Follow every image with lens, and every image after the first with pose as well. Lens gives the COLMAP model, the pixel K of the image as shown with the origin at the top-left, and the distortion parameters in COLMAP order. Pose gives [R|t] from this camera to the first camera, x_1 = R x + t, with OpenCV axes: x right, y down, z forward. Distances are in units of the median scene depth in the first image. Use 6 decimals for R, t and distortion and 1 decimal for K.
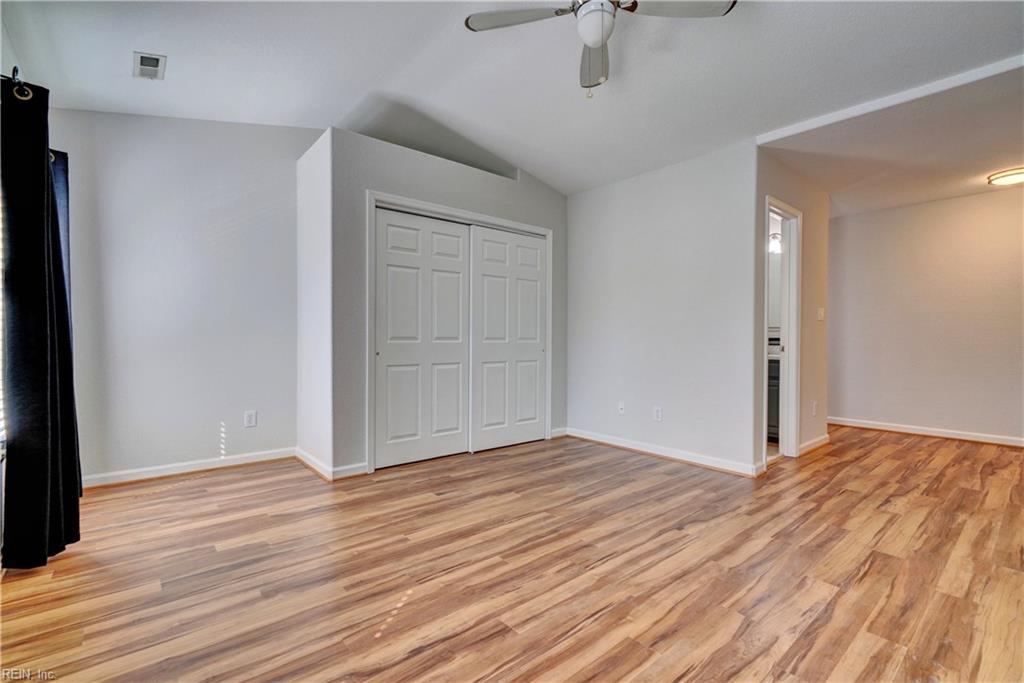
lens RADIAL K [[457.4, 0, 512.1], [0, 457.4, 343.4], [0, 0, 1]] dist [-0.020616, 0.005229]
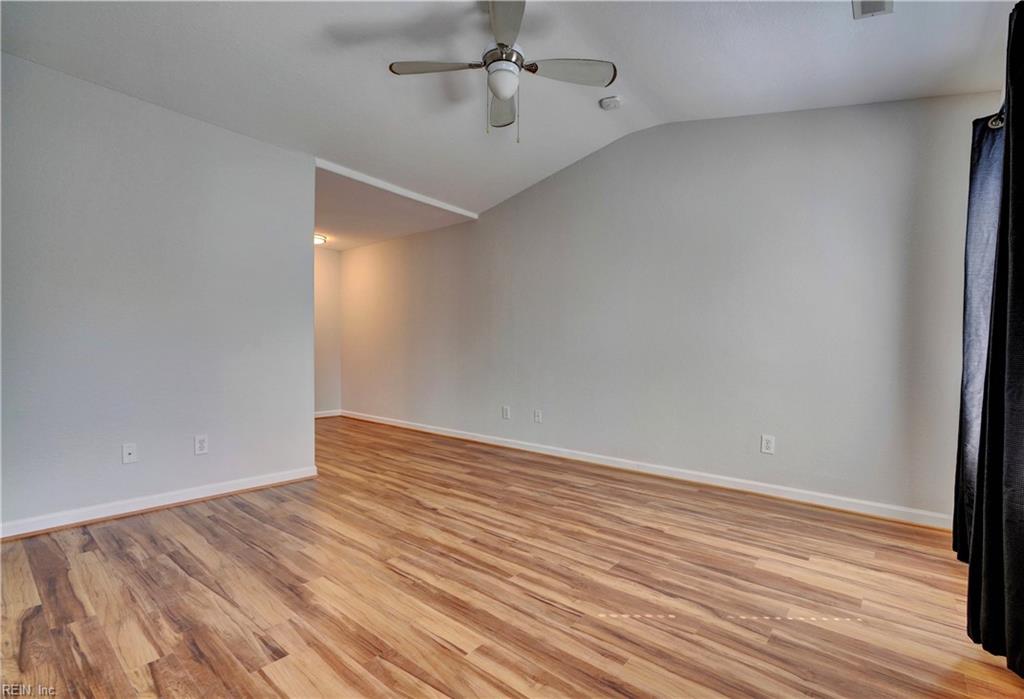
lens RADIAL K [[466.5, 0, 512.8], [0, 466.5, 352.8], [0, 0, 1]] dist [-0.013709, 0.000491]
pose [[-0.178917, -0.010520, 0.983808, -0.916959], [-0.006455, 0.999934, 0.009519, -0.015450], [-0.983843, -0.004647, -0.178973, 1.082987]]
